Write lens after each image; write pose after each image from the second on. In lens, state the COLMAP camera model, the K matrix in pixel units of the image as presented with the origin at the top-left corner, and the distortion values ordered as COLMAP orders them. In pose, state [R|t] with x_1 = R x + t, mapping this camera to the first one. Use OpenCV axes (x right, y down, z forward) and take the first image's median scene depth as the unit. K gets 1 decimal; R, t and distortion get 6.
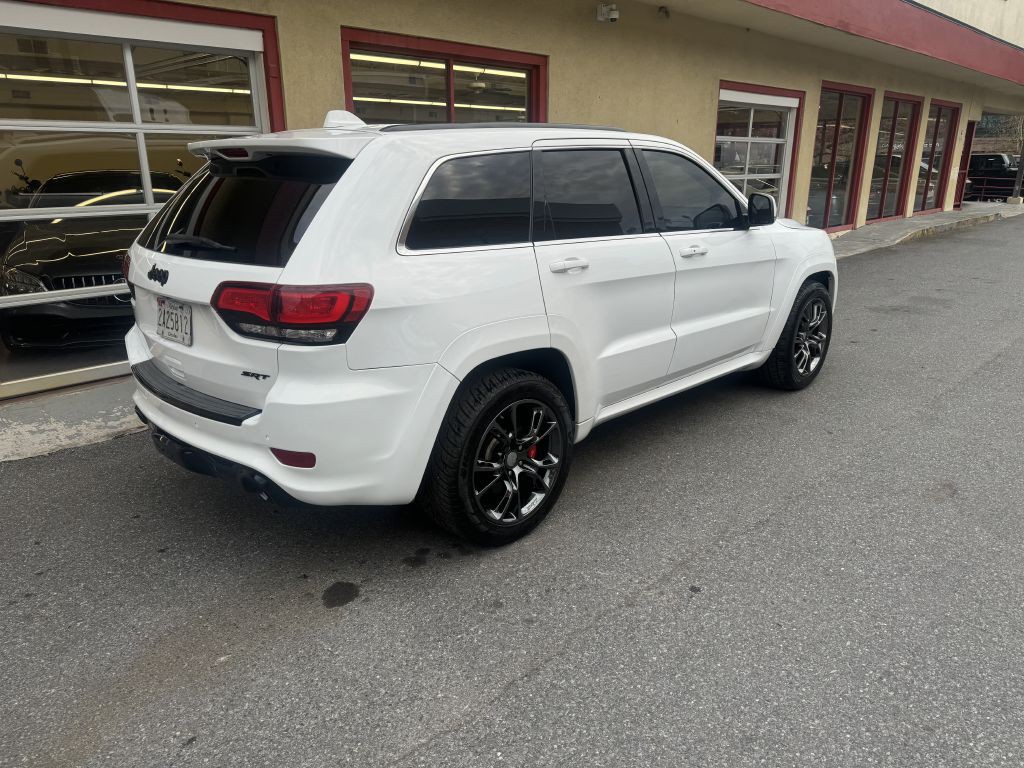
lens RADIAL K [[719.5, 0, 517.8], [0, 719.5, 387.9], [0, 0, 1]] dist [0.034000, -0.034393]
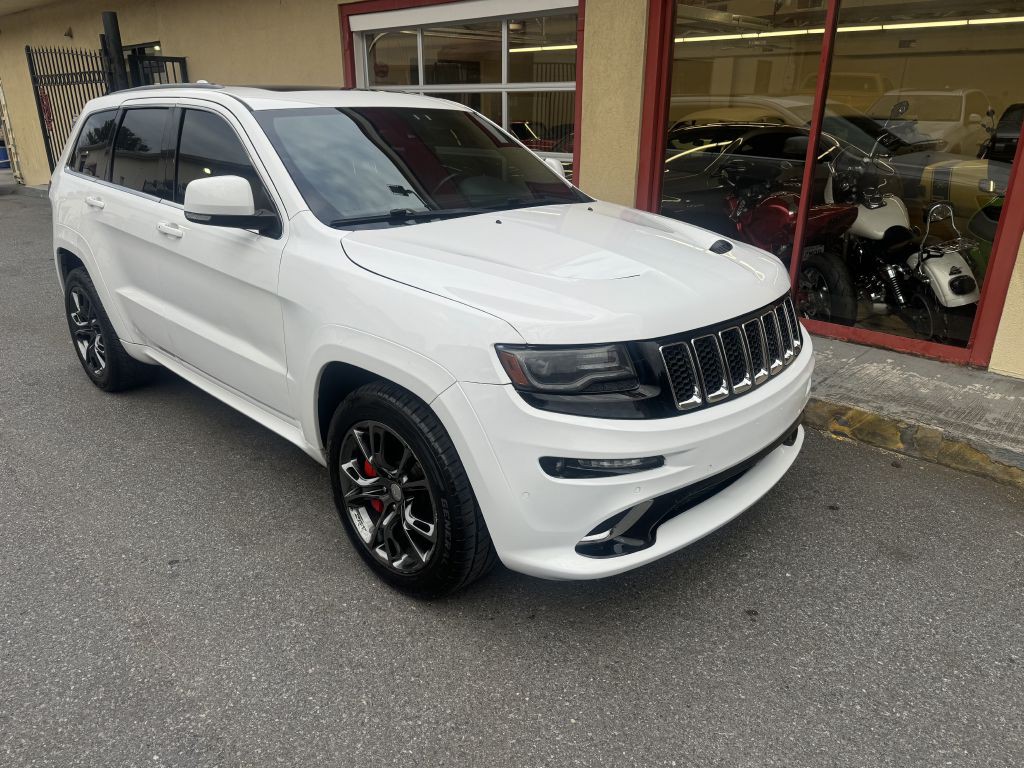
lens RADIAL K [[719.5, 0, 502.9], [0, 719.5, 384.8], [0, 0, 1]] dist [0.034000, -0.034393]
pose [[0.002586, 0.363254, -0.931686, 1.089607], [-0.305485, 0.887439, 0.345155, -0.433402], [0.952193, 0.283723, 0.113263, 1.303032]]
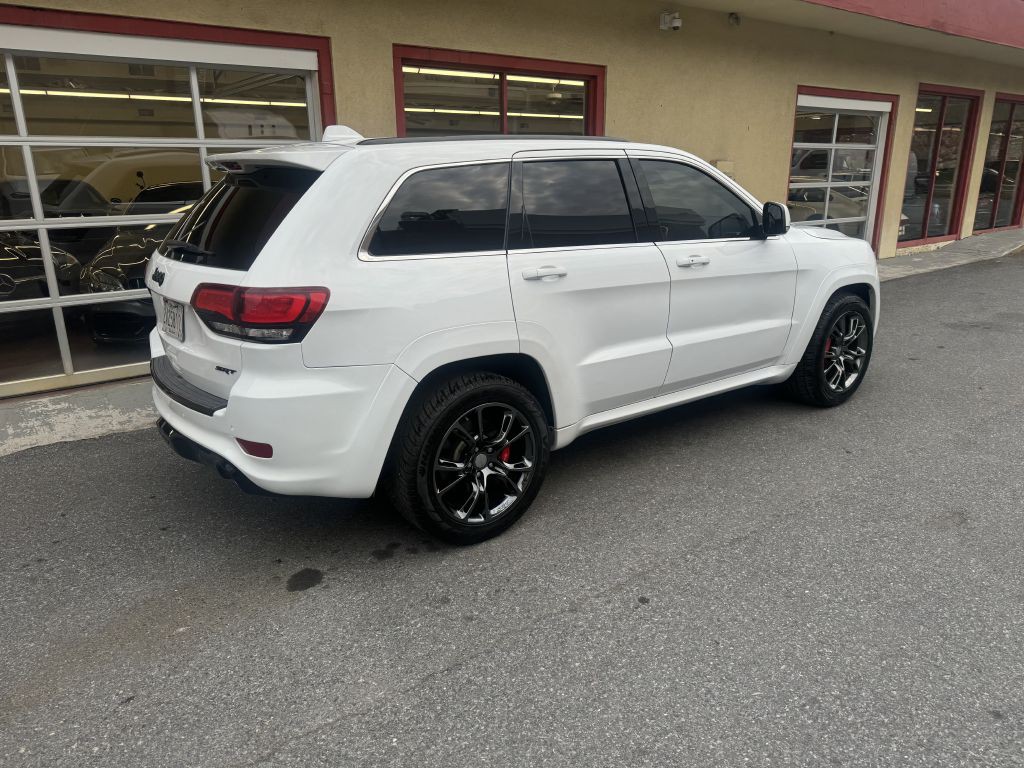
lens RADIAL K [[719.5, 0, 517.1], [0, 719.5, 382.8], [0, 0, 1]] dist [0.034000, -0.034393]
pose [[0.989390, 0.034642, -0.141092, 0.147111], [-0.037080, 0.999204, -0.014687, 0.000916], [0.140471, 0.019763, 0.989888, -0.008095]]
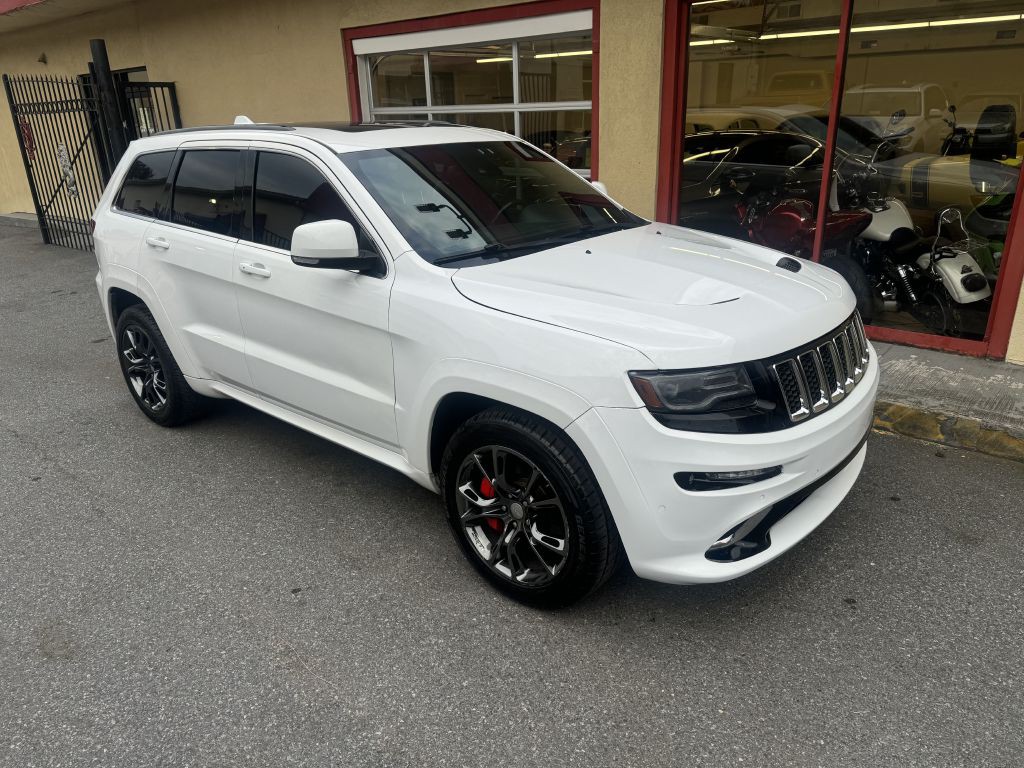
lens RADIAL K [[719.5, 0, 511.3], [0, 719.5, 385.6], [0, 0, 1]] dist [0.034000, -0.034393]
pose [[0.071488, 0.358509, -0.930785, 1.120497], [-0.274976, 0.904095, 0.327109, -0.428208], [0.958790, 0.232560, 0.163213, 1.165423]]
